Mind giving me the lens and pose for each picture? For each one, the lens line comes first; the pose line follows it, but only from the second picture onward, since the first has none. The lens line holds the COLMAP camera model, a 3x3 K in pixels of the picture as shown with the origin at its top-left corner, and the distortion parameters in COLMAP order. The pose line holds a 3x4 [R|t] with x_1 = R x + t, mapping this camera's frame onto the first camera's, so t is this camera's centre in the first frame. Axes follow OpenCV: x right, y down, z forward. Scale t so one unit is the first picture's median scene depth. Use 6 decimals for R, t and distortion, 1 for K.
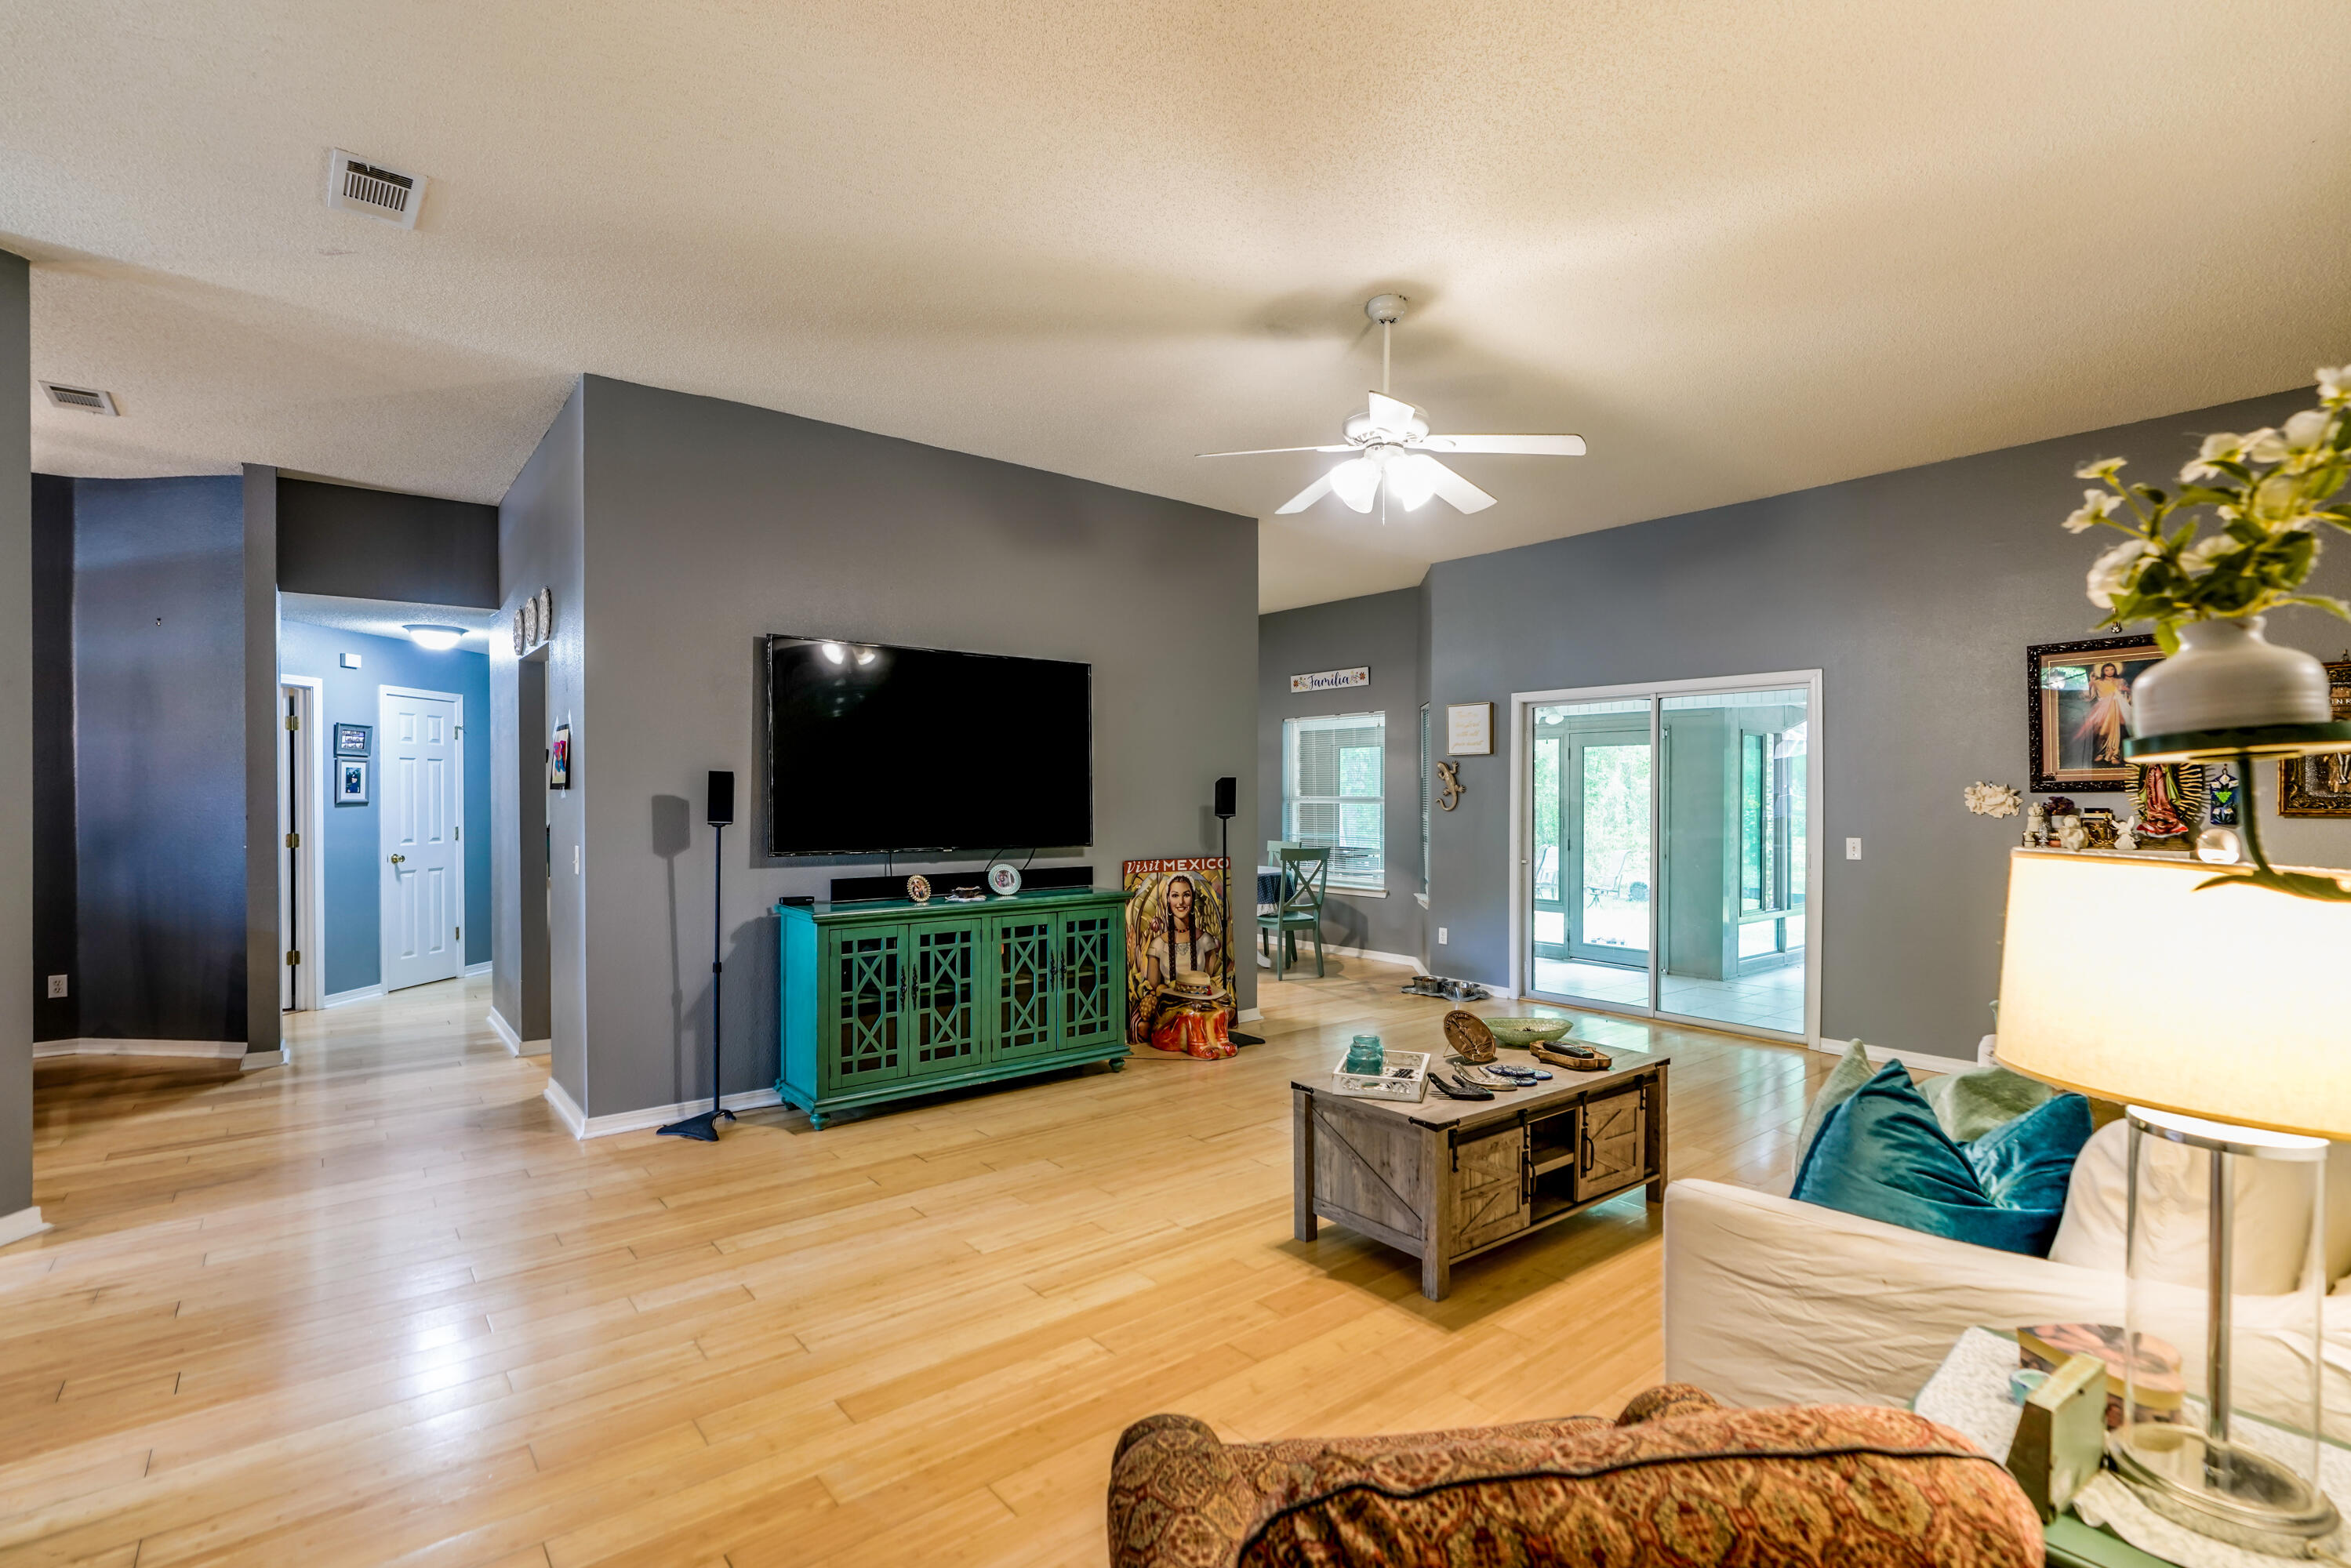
lens RADIAL K [[1079.6, 0, 1164.8], [0, 1079.6, 793.4], [0, 0, 1]] dist [-0.001829, -0.000035]
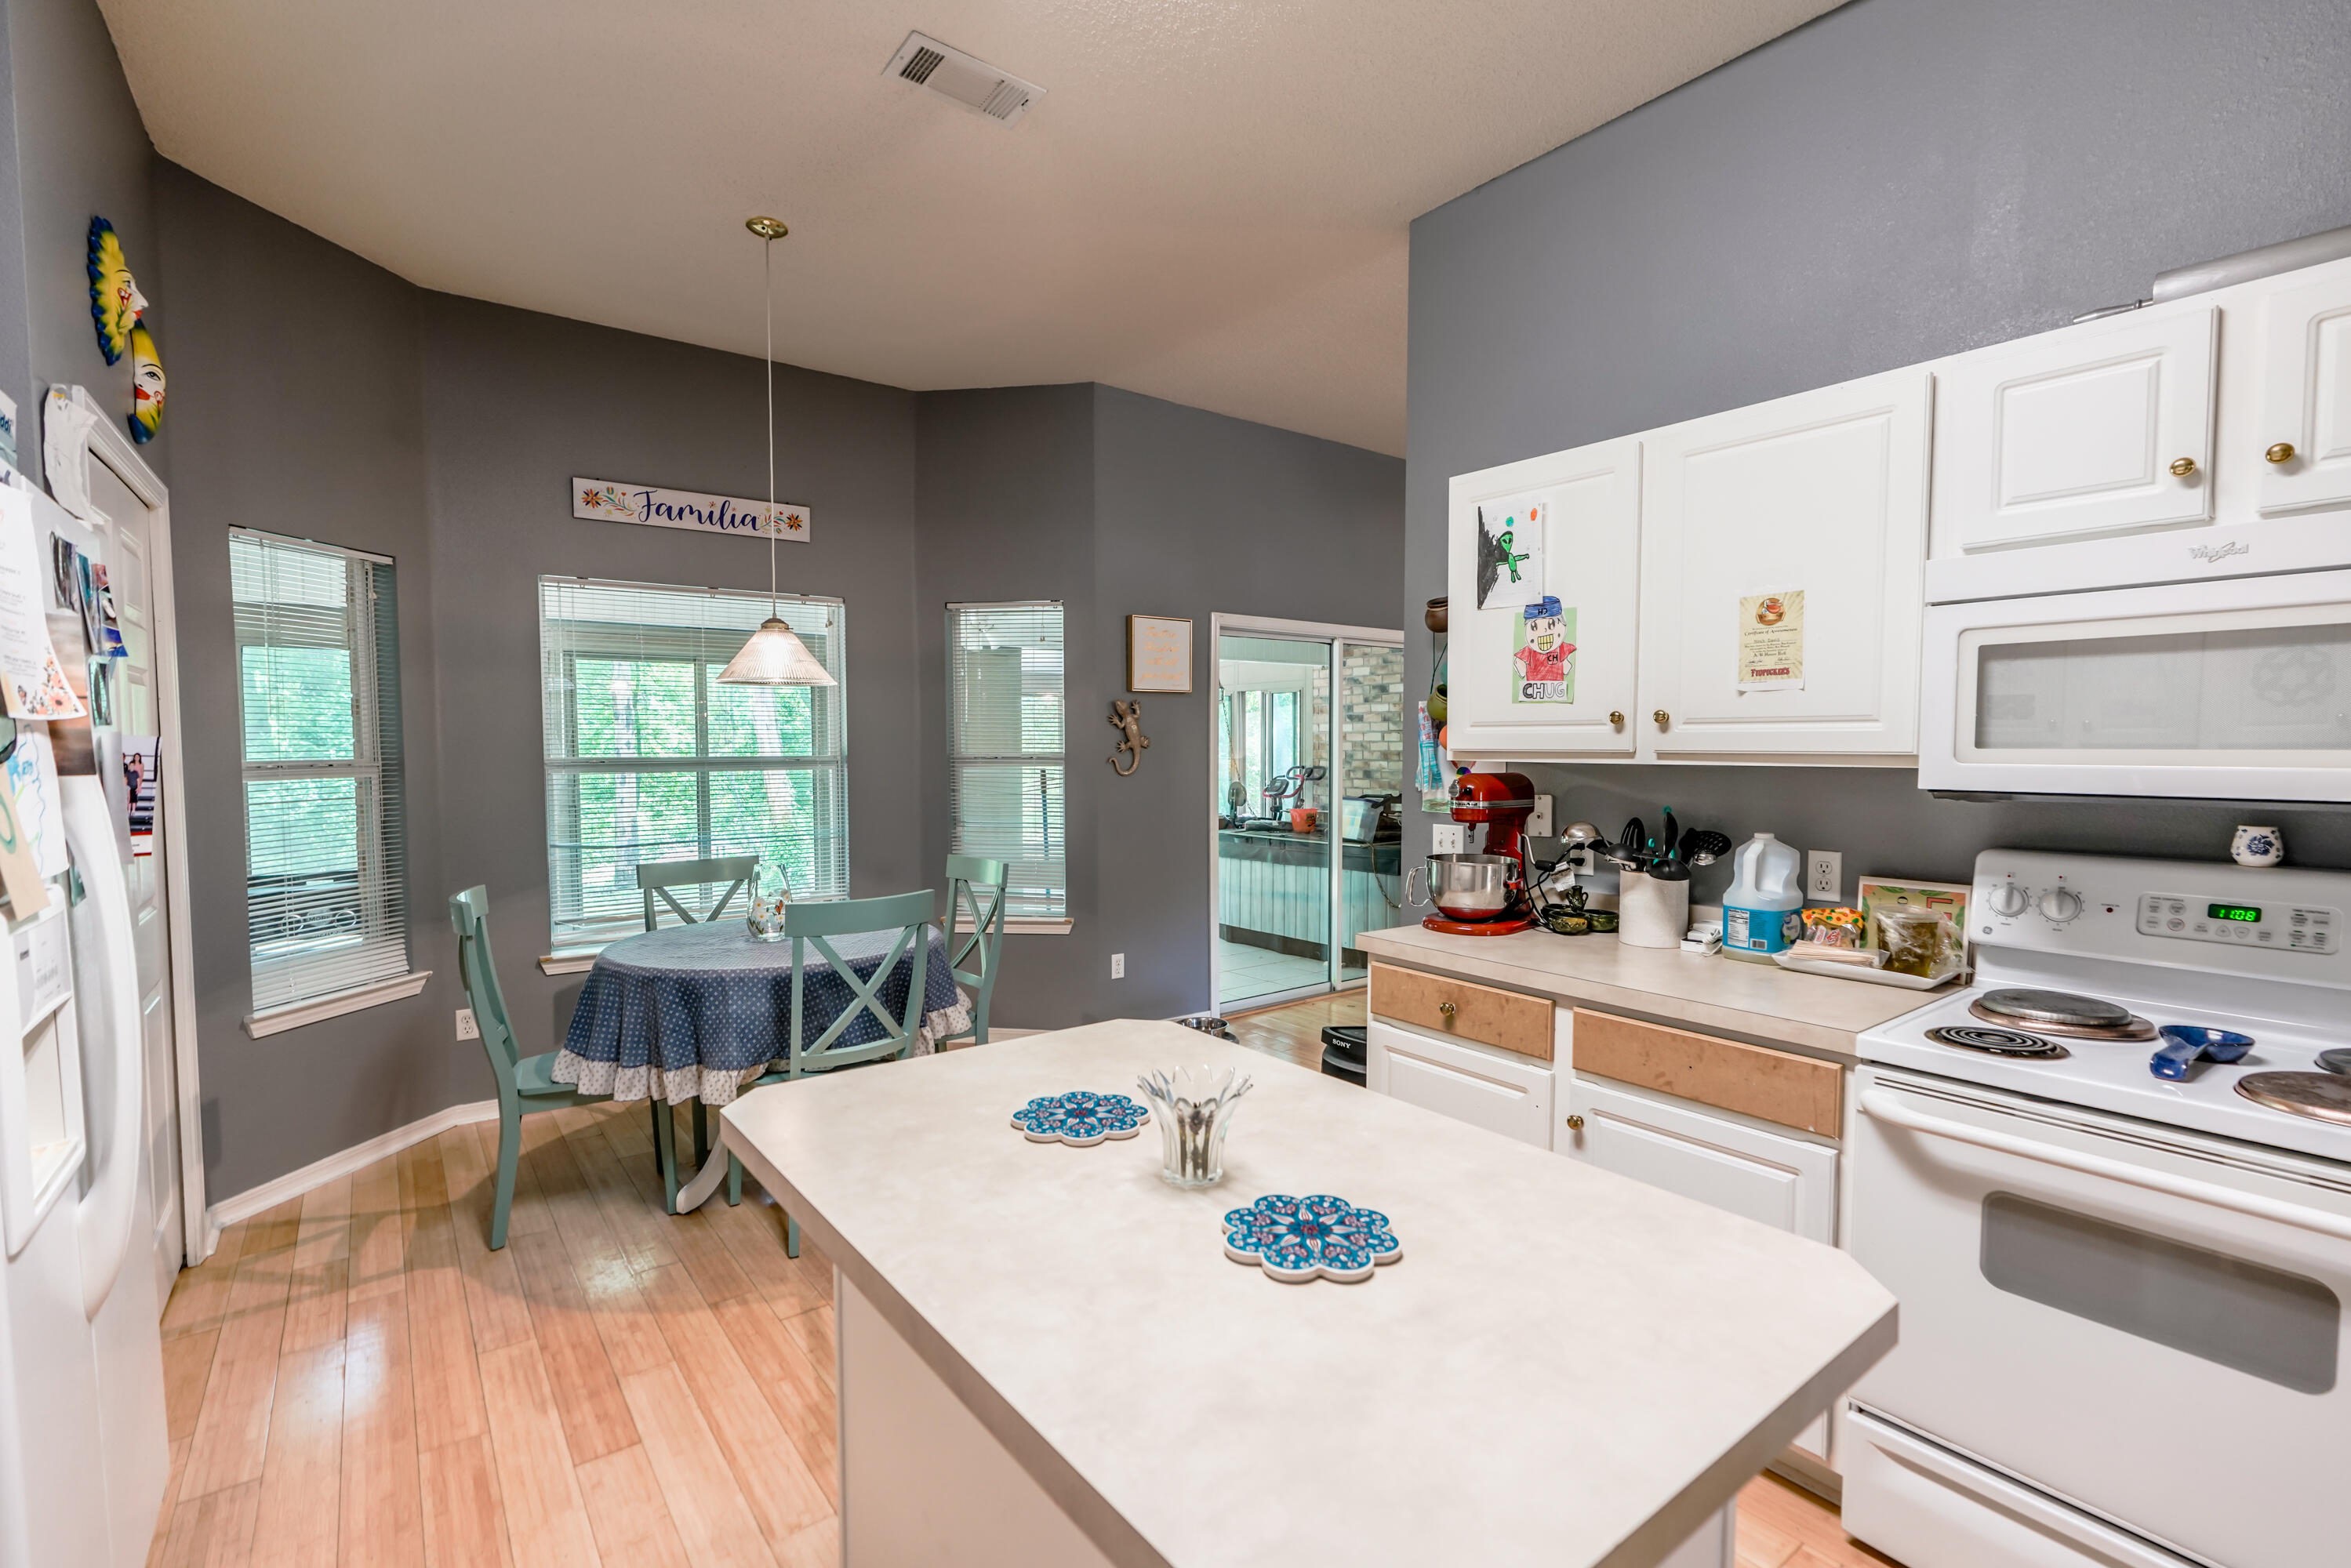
lens RADIAL K [[1066.0, 0, 1171.1], [0, 1066.0, 795.1], [0, 0, 1]] dist [-0.000068, 0.000651]
pose [[0.019378, -0.049706, 0.998576, -0.740235], [0.005366, 0.998754, 0.049611, -0.007625], [-0.999798, 0.004397, 0.019620, 1.840574]]
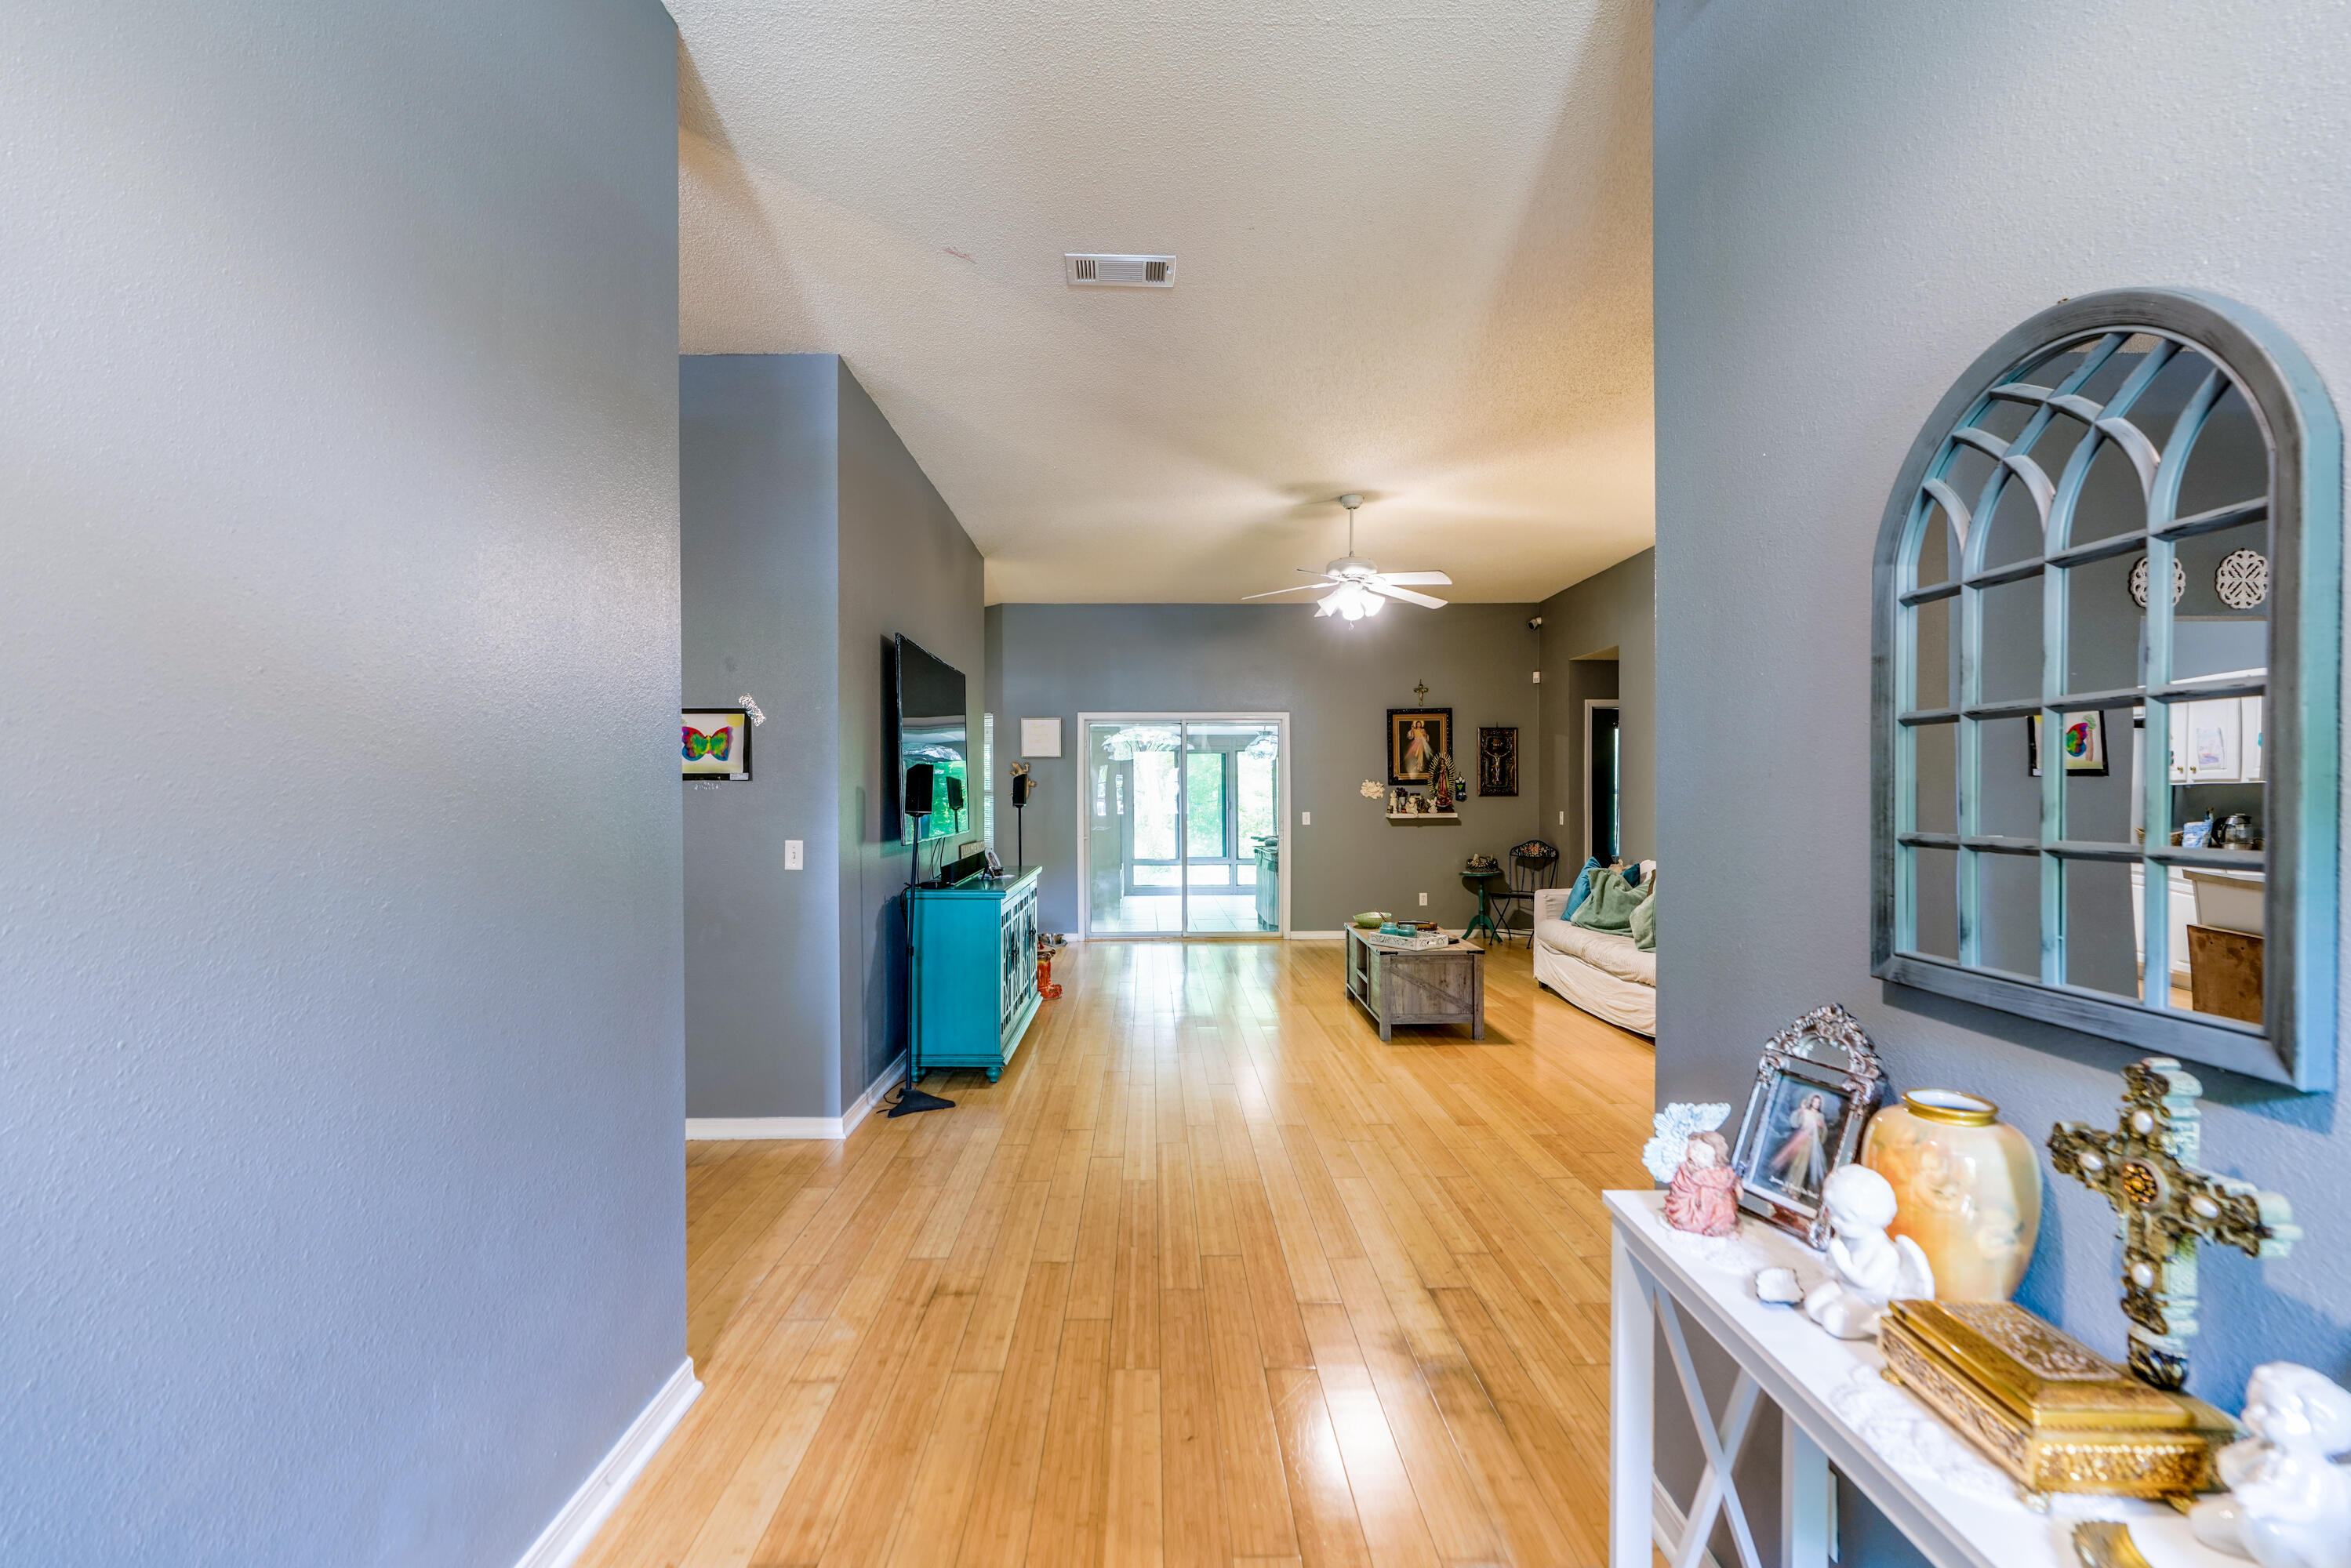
lens RADIAL K [[1079.6, 0, 1164.8], [0, 1079.6, 793.4], [0, 0, 1]] dist [-0.001829, -0.000035]
pose [[0.611800, -0.005674, 0.790992, -1.214254], [0.003681, 0.999984, 0.004326, 0.004671], [-0.791004, 0.000265, 0.611811, 0.179565]]
